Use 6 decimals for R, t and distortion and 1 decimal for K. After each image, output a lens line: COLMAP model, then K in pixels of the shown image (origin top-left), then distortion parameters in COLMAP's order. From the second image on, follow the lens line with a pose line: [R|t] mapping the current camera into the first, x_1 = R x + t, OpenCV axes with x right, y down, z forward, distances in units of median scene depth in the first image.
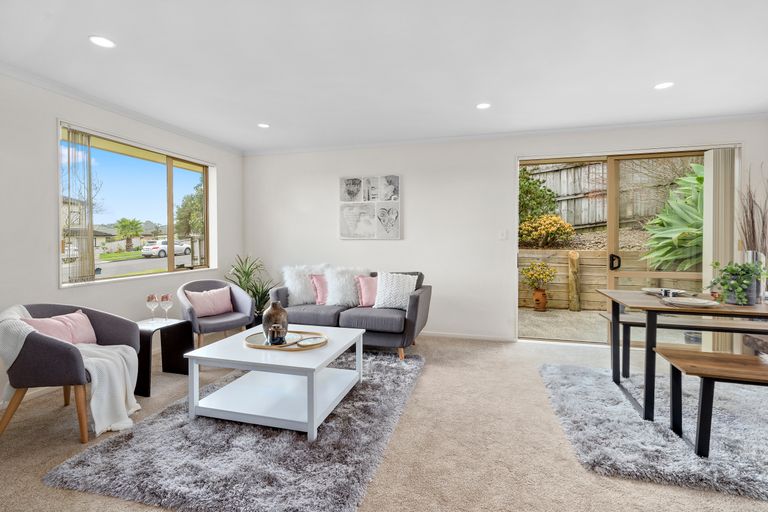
lens RADIAL K [[361.3, 0, 380.6], [0, 361.3, 242.3], [0, 0, 1]] dist [-0.000296, -0.000109]
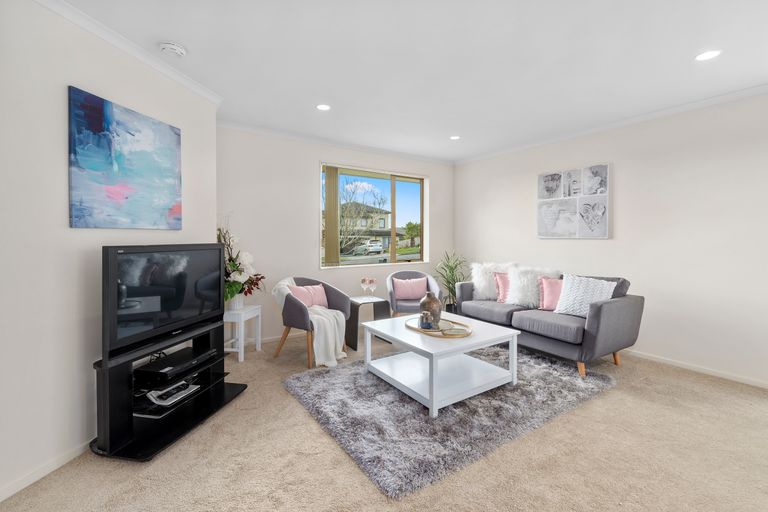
lens RADIAL K [[338.1, 0, 383.8], [0, 338.1, 240.0], [0, 0, 1]] dist [0.000641, 0.000053]
pose [[0.758582, 0.005517, -0.651554, 0.215193], [-0.007889, 0.999969, -0.000718, -0.000163], [0.651529, 0.005685, 0.758602, 0.057617]]
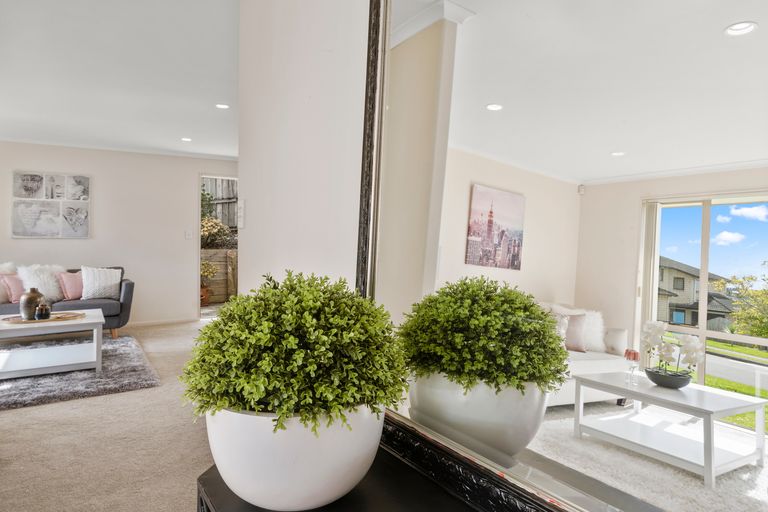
lens RADIAL K [[480.5, 0, 384.6], [0, 480.5, 220.1], [0, 0, 1]] dist [-0.000951, 0.000044]
pose [[0.666151, 0.032645, 0.745102, -0.511147], [0.011121, 0.998496, -0.053689, 0.028759], [-0.745734, 0.044052, 0.664786, -0.683979]]
